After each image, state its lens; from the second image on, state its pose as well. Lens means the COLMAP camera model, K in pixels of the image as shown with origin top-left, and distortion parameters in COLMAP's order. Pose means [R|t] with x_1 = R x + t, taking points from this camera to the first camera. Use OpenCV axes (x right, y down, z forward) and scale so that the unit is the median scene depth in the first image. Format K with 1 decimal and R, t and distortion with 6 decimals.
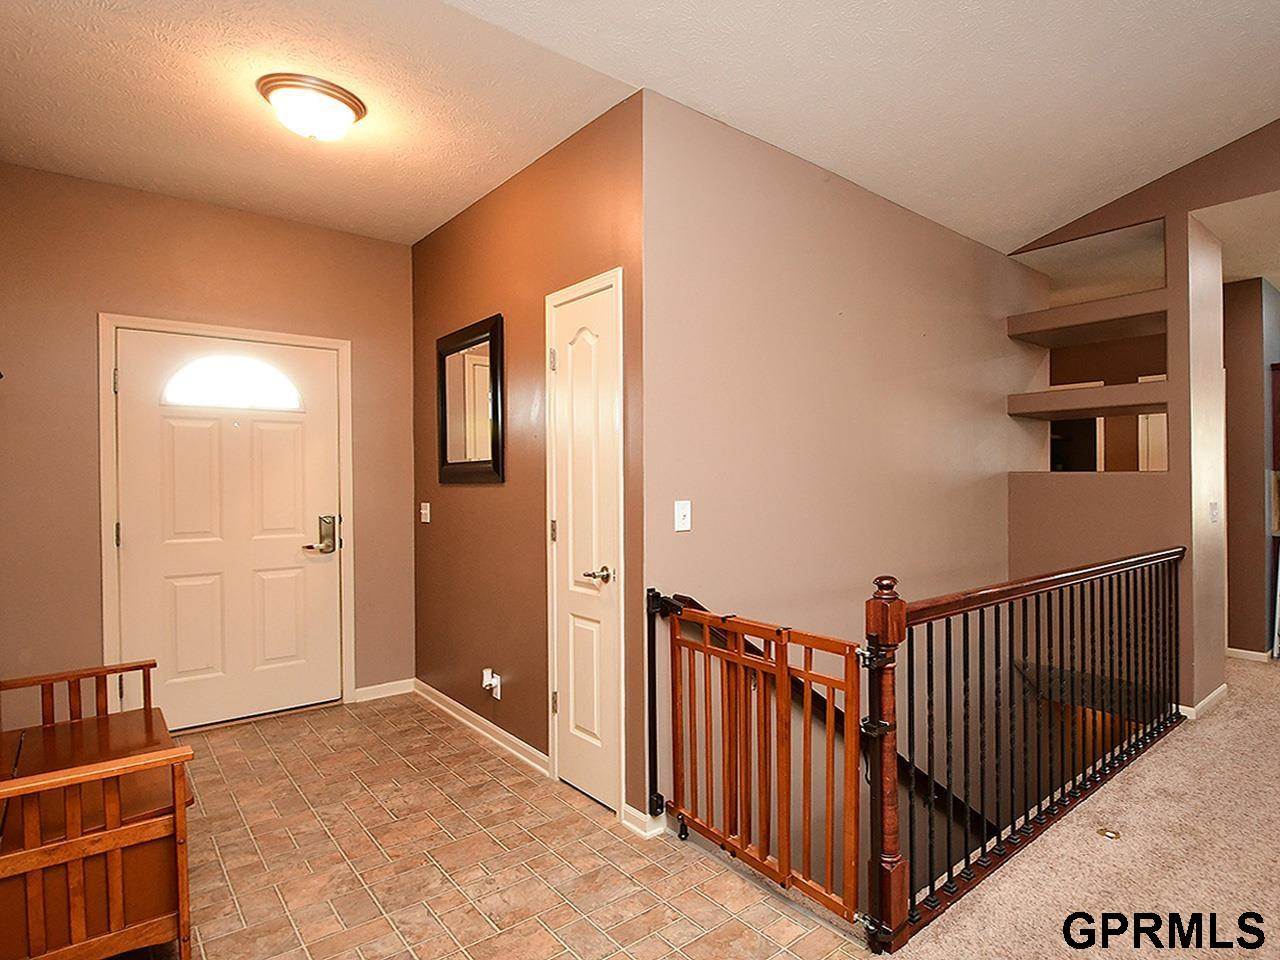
lens RADIAL K [[600.4, 0, 640.0], [0, 600.4, 480.0], [0, 0, 1]] dist [-0.000682, -0.000235]
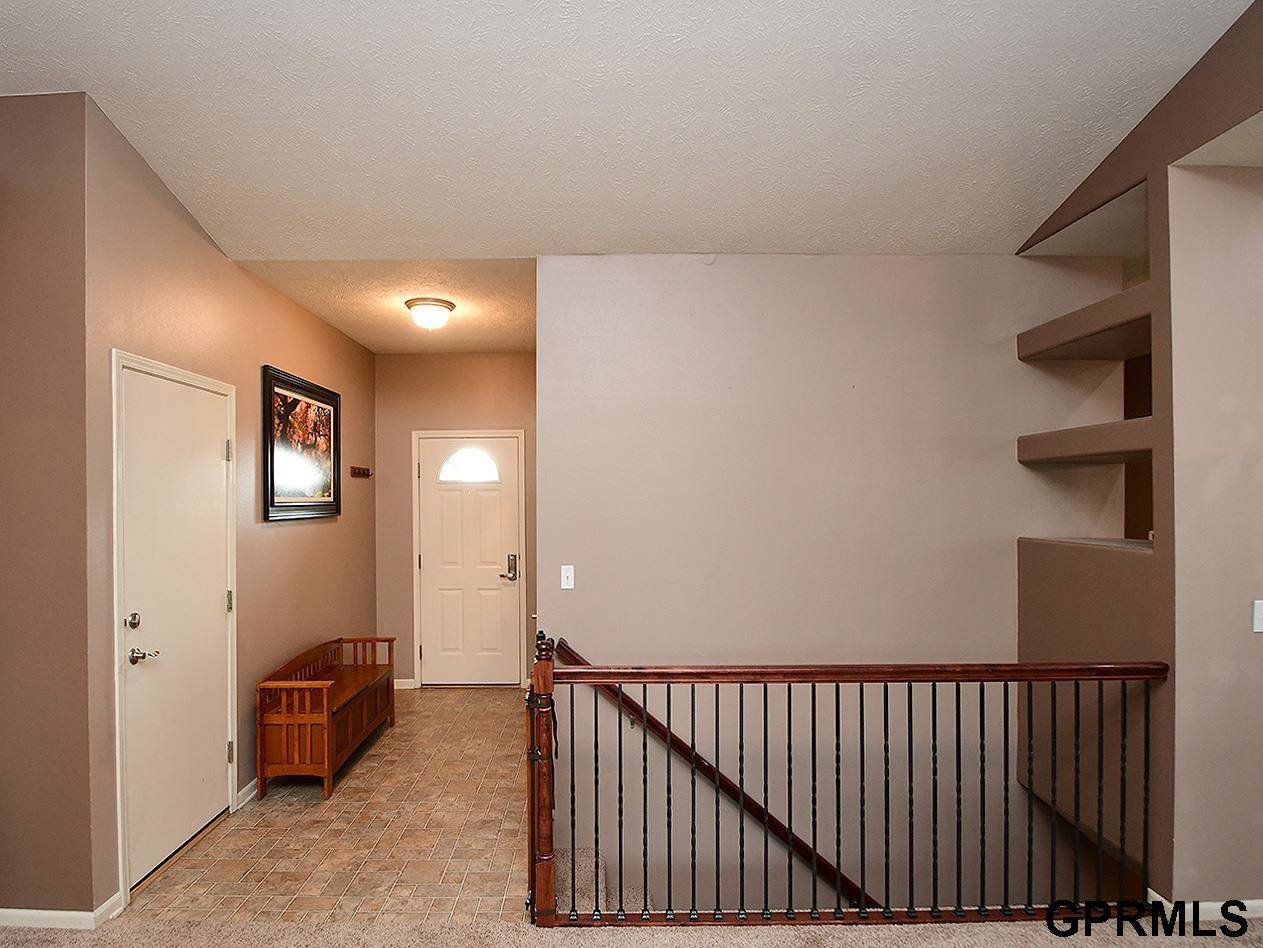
lens RADIAL K [[648.7, 0, 633.8], [0, 648.7, 484.7], [0, 0, 1]] dist [-0.003991, -0.000309]
pose [[0.747701, -0.028295, -0.663433, 0.804278], [0.024167, 0.999589, -0.015395, -0.083734], [0.663596, -0.004522, 0.748077, 0.035190]]
